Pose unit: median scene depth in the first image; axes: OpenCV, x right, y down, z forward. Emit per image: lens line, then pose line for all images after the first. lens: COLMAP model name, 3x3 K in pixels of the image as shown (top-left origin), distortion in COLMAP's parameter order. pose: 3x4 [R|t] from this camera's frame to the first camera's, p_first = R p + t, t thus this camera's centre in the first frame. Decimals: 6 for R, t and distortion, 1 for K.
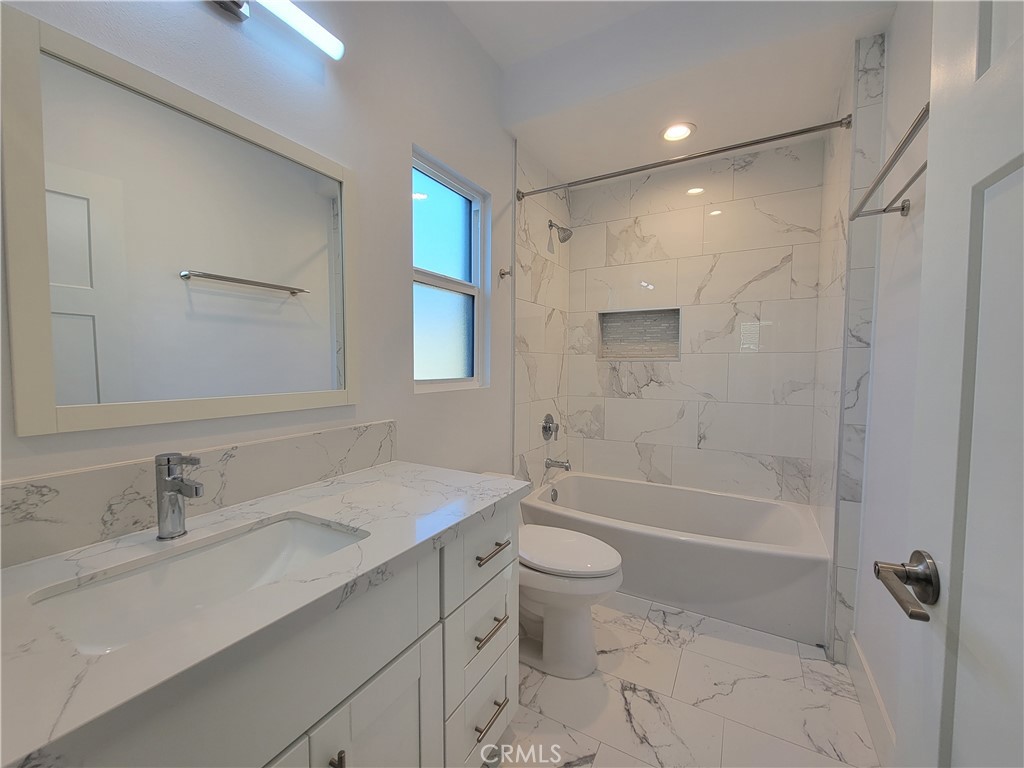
lens RADIAL K [[418.0, 0, 511.1], [0, 418.0, 385.0], [0, 0, 1]] dist [0.000377, -0.001043]
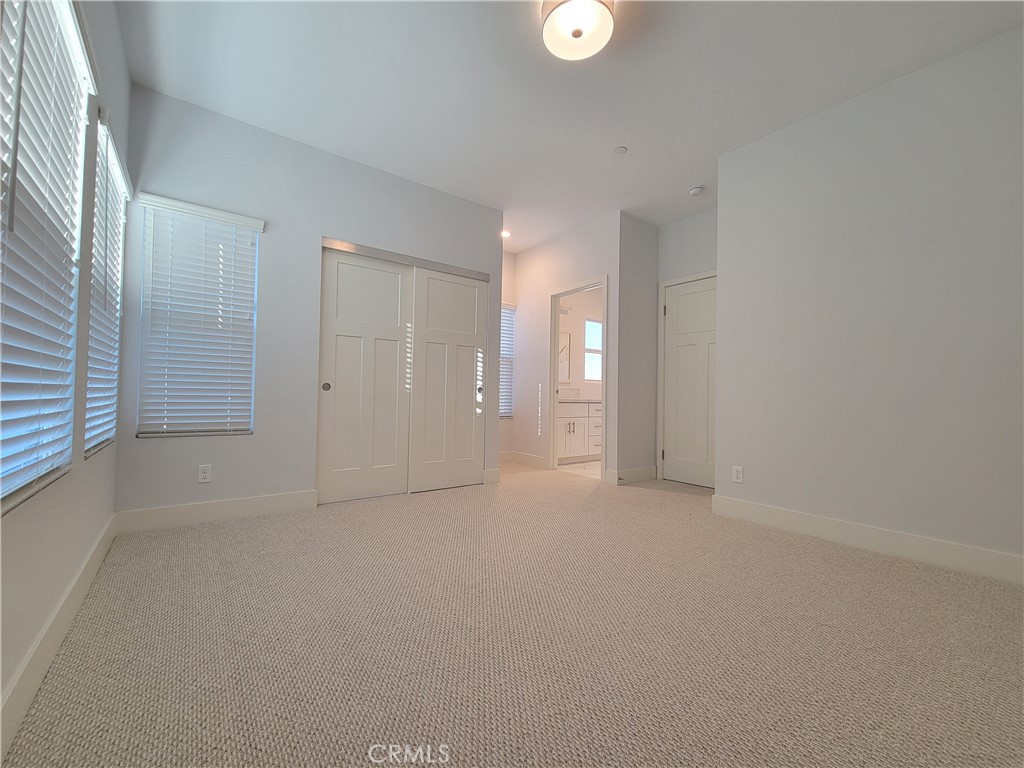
lens RADIAL K [[418.0, 0, 512.3], [0, 418.0, 385.3], [0, 0, 1]] dist [0.000377, -0.001043]
pose [[0.921611, 0.004831, -0.388085, 0.607328], [-0.031049, 0.997635, -0.061316, 0.283974], [0.386871, 0.068559, 0.919582, -2.616073]]
